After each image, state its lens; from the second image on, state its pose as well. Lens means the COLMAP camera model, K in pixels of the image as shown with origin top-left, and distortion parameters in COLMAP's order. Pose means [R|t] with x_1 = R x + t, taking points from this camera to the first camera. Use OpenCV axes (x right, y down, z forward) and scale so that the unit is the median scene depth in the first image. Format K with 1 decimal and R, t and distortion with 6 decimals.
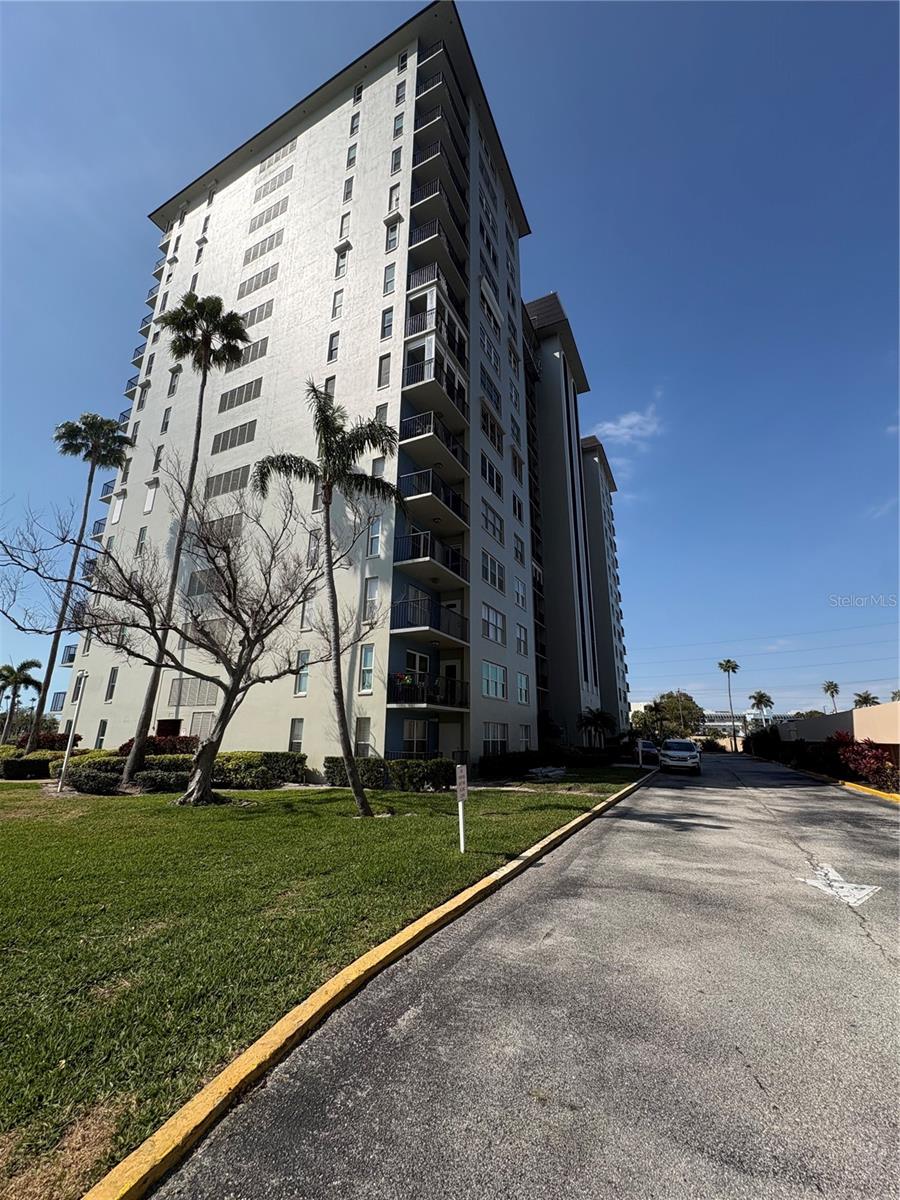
lens RADIAL K [[477.1, 0, 450.0], [0, 477.1, 600.0], [0, 0, 1]] dist [-0.000955, 0.000314]
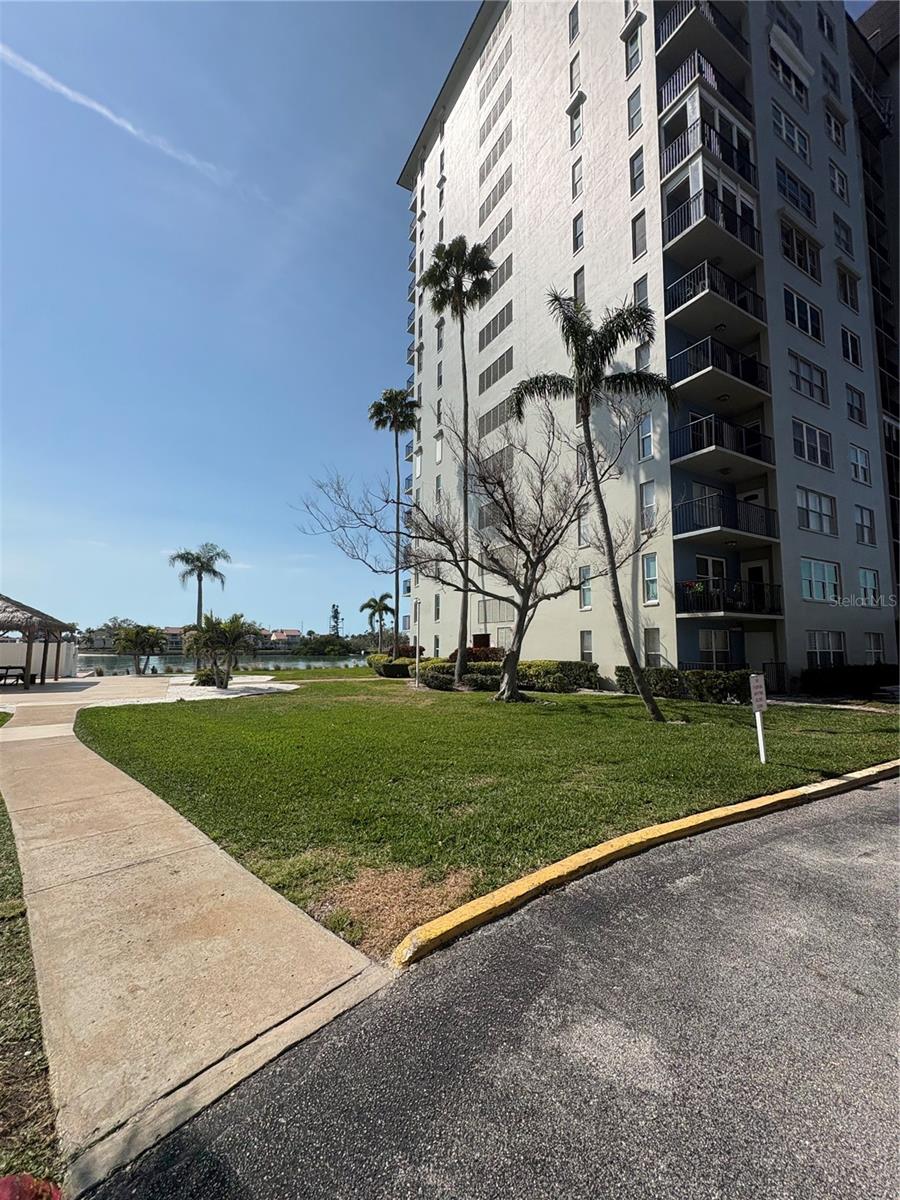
lens RADIAL K [[477.1, 0, 450.0], [0, 477.1, 600.0], [0, 0, 1]] dist [-0.000955, 0.000314]
pose [[0.832025, -0.057316, -0.551769, 0.018483], [0.153713, 0.979521, 0.130039, -0.002195], [0.533016, -0.193010, 0.823796, -0.017832]]
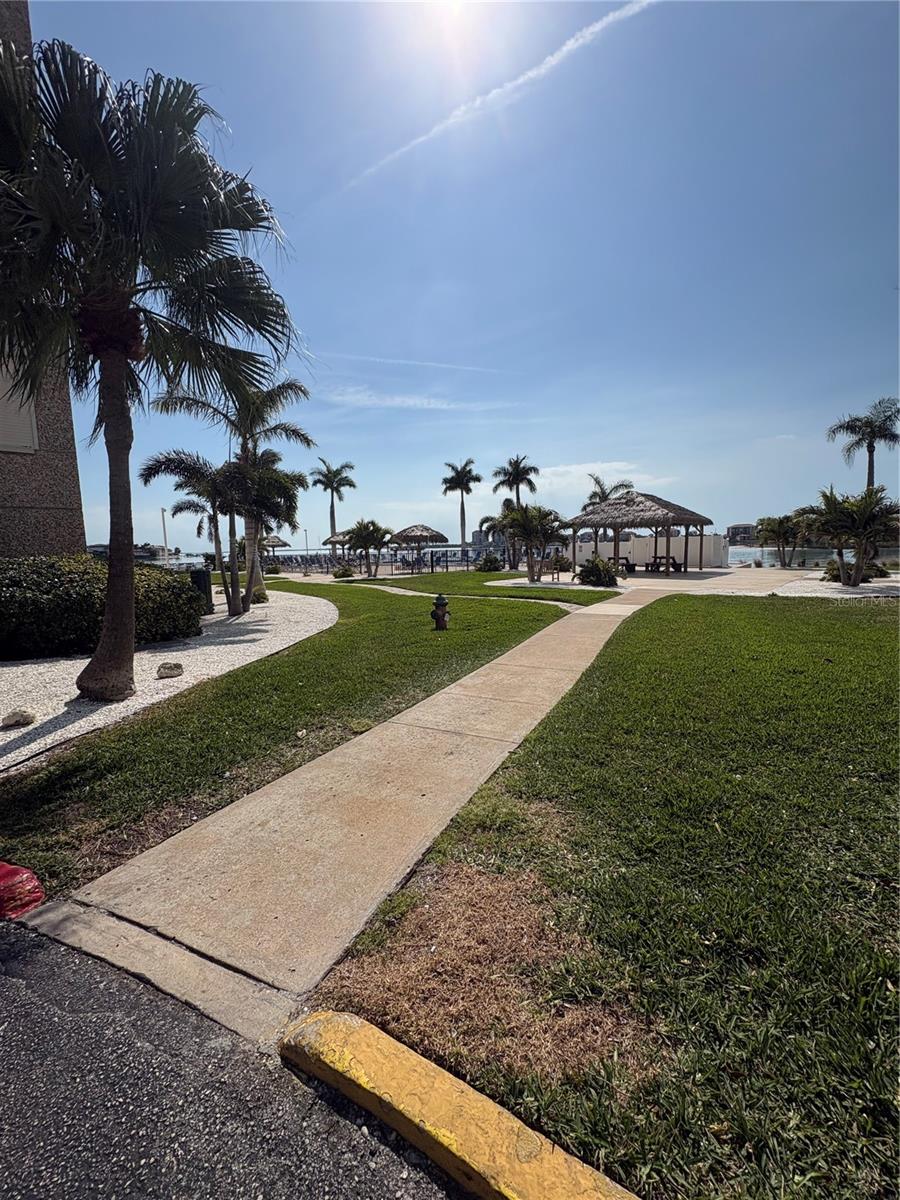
lens RADIAL K [[477.1, 0, 450.0], [0, 477.1, 600.0], [0, 0, 1]] dist [-0.000955, 0.000314]
pose [[-0.266410, 0.105401, -0.958080, -0.015617], [0.285182, 0.958118, 0.026105, 0.054265], [0.920705, -0.266273, -0.285310, 0.138872]]
